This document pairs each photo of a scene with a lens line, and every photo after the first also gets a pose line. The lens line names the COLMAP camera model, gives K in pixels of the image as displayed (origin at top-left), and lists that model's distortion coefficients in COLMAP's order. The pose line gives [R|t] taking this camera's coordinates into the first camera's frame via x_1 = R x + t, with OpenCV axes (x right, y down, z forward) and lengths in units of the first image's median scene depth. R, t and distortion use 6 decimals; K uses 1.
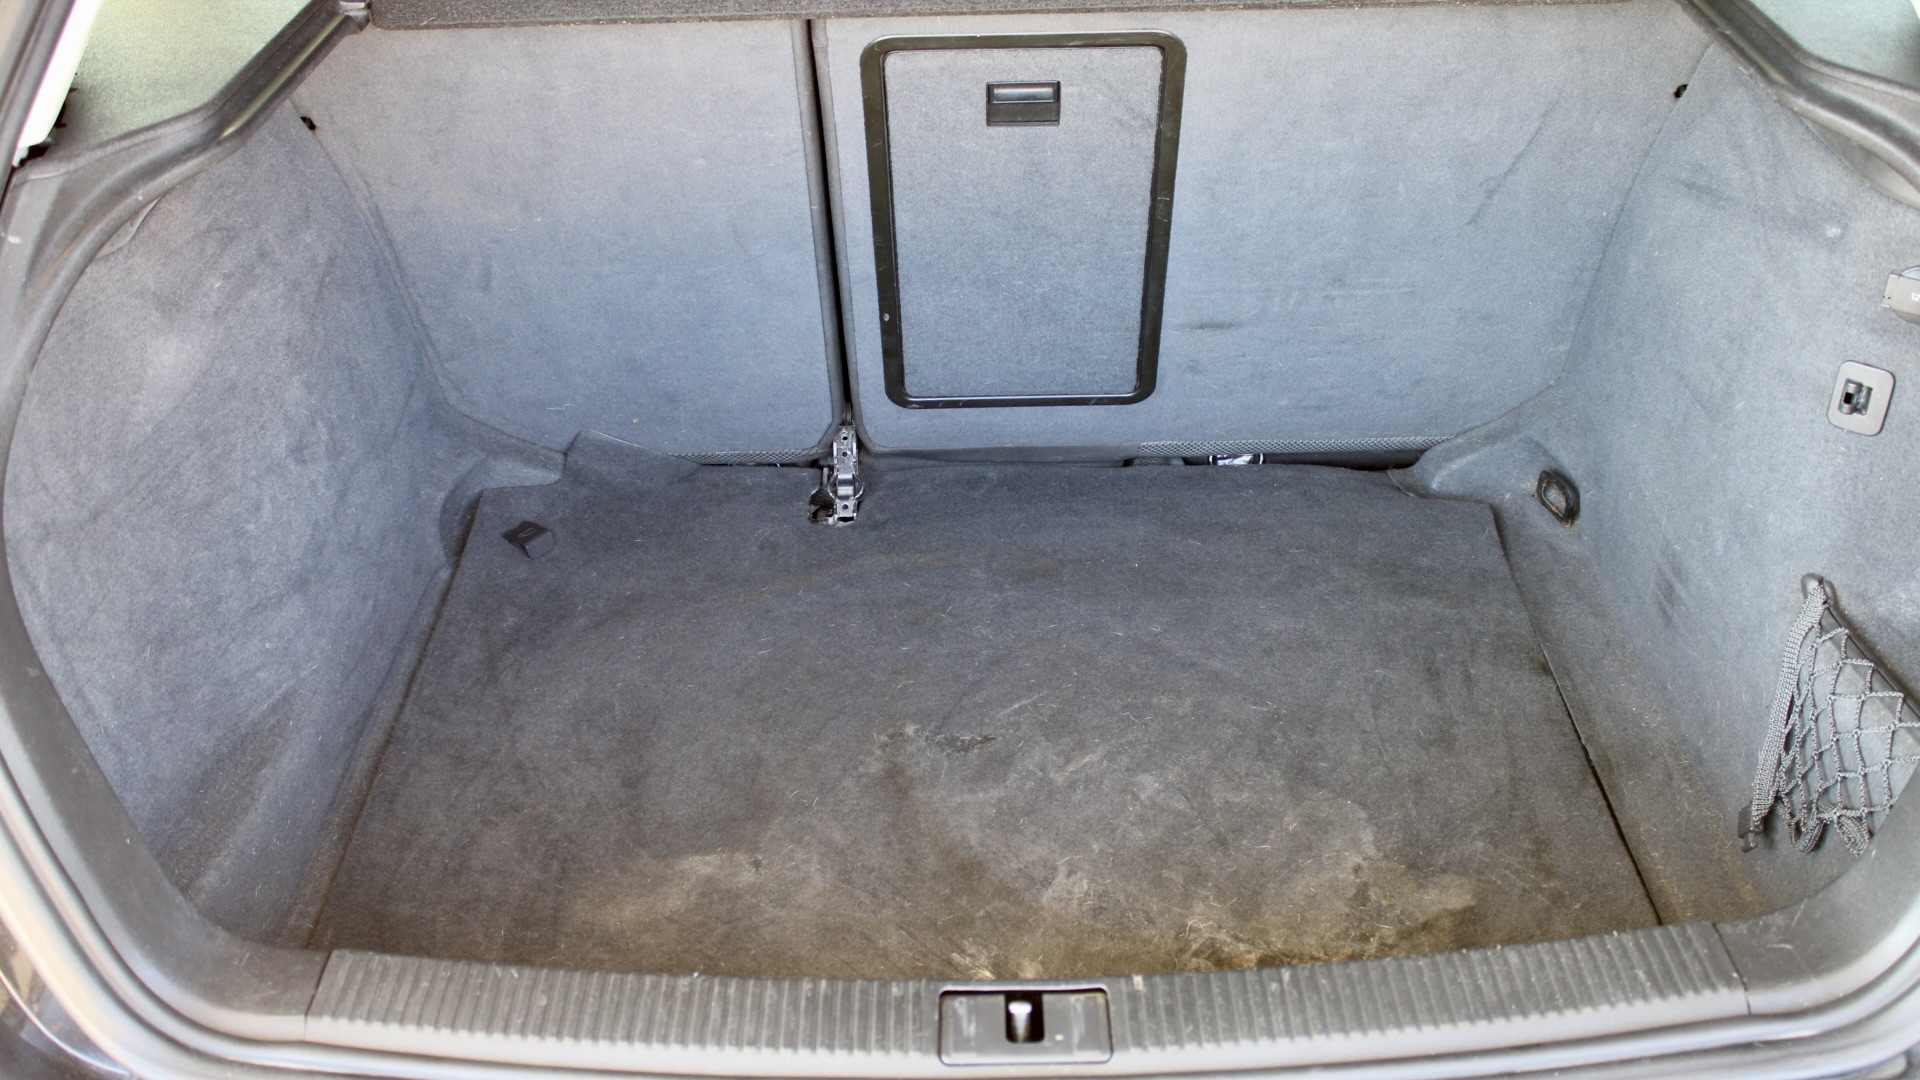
lens RADIAL K [[2086.7, 0, 960.0], [0, 2086.7, 540.0], [0, 0, 1]] dist [-0.131935, 0.171300]
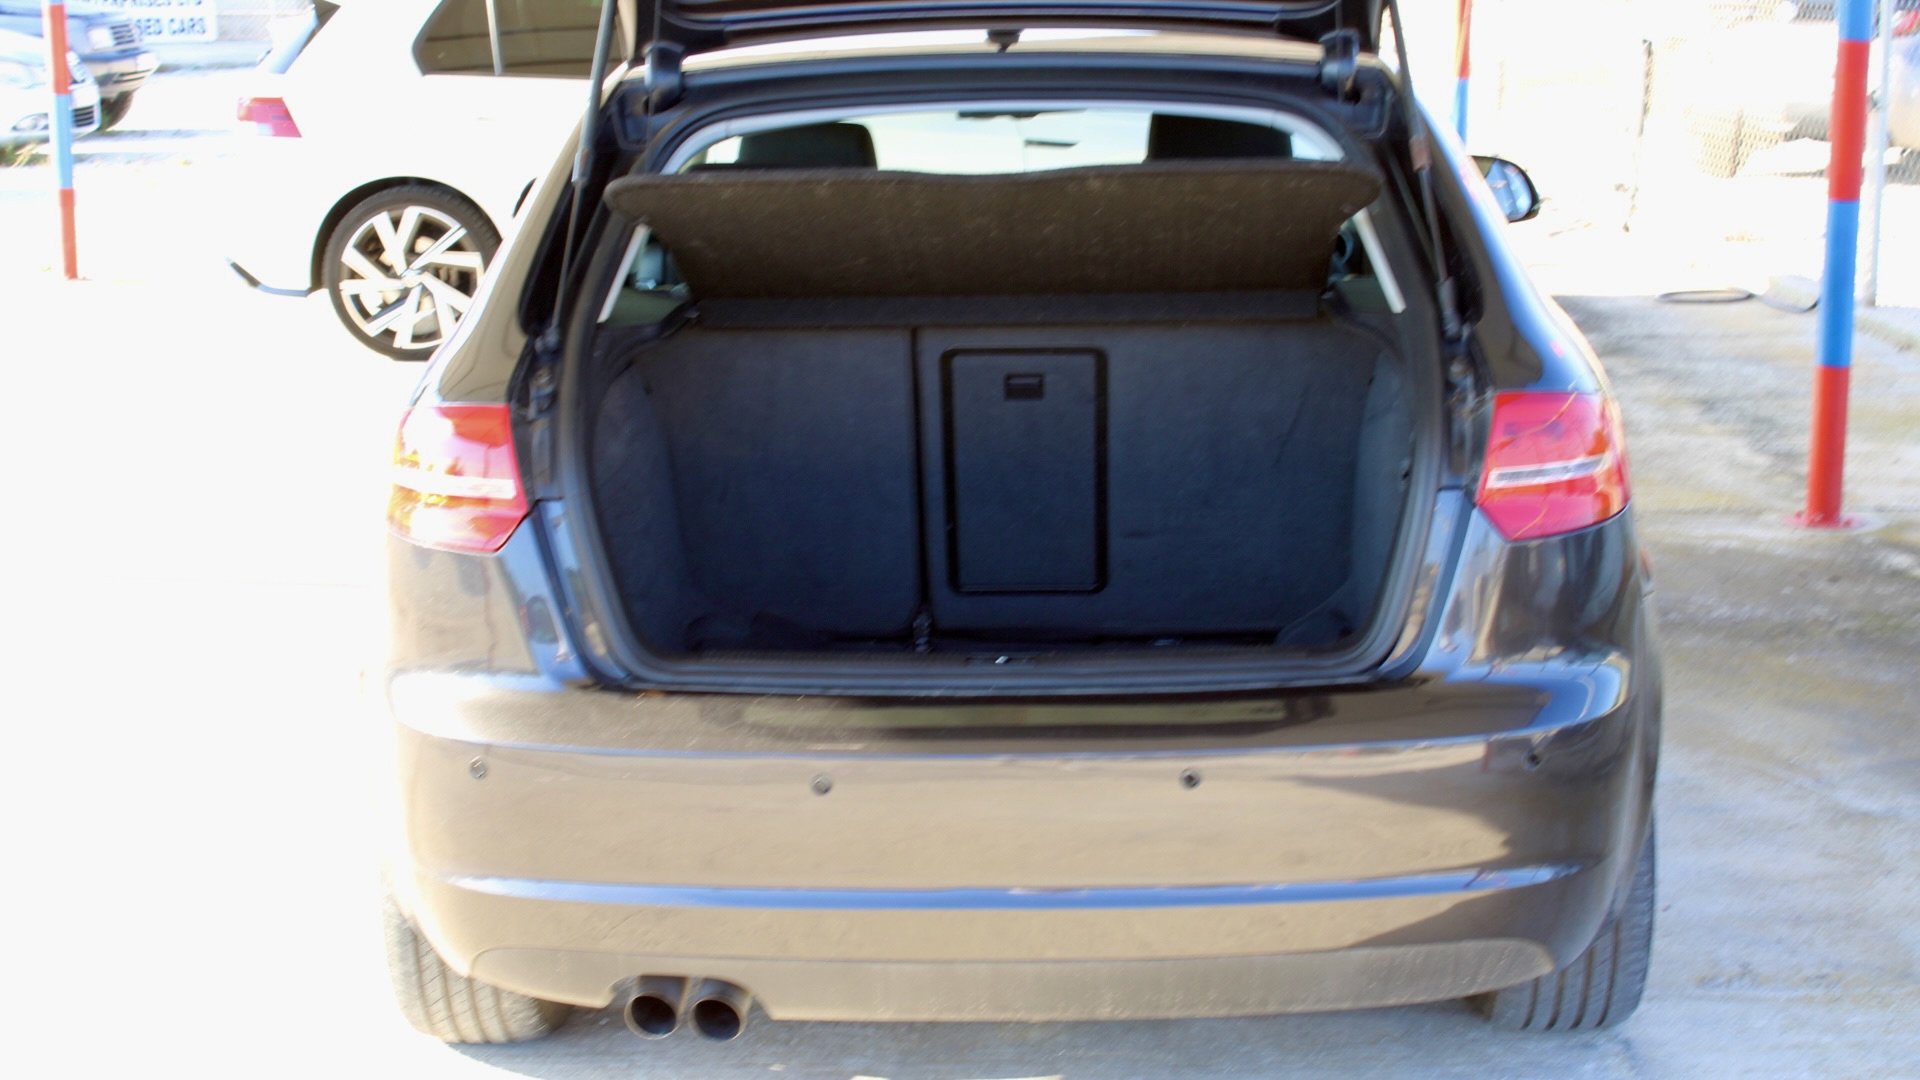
lens RADIAL K [[3053.2, 0, 960.0], [0, 3053.2, 540.0], [0, 0, 1]] dist [-0.041569, 0.129181]
pose [[0.999373, 0.011385, -0.033529, 0.066129], [-0.021983, 0.941807, -0.335434, 0.844662], [0.027758, 0.335961, 0.941467, -1.557038]]
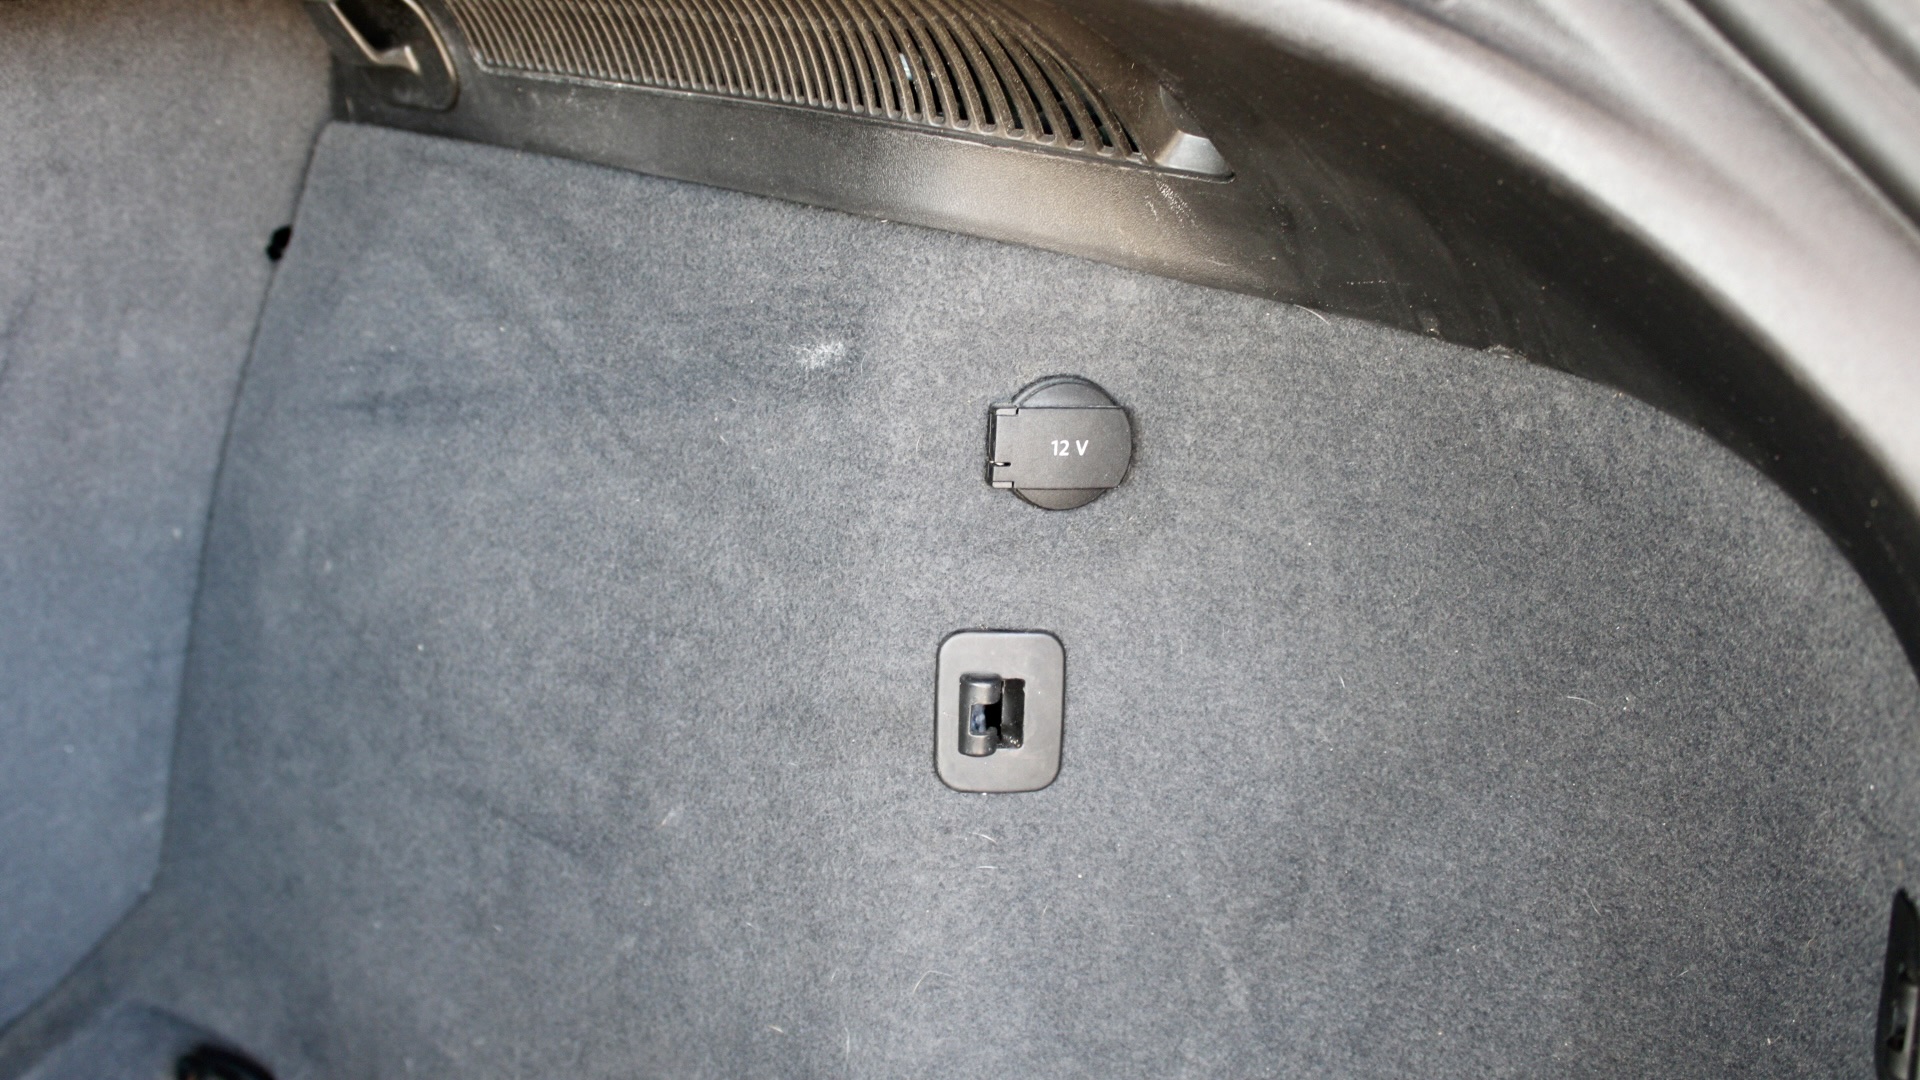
lens RADIAL K [[2086.7, 0, 960.0], [0, 2086.7, 540.0], [0, 0, 1]] dist [-0.131935, 0.171300]
pose [[0.717551, -0.192621, 0.669341, 0.122444], [0.329717, 0.940439, -0.082828, -0.056164], [-0.613520, 0.280126, 0.738324, 0.545521]]
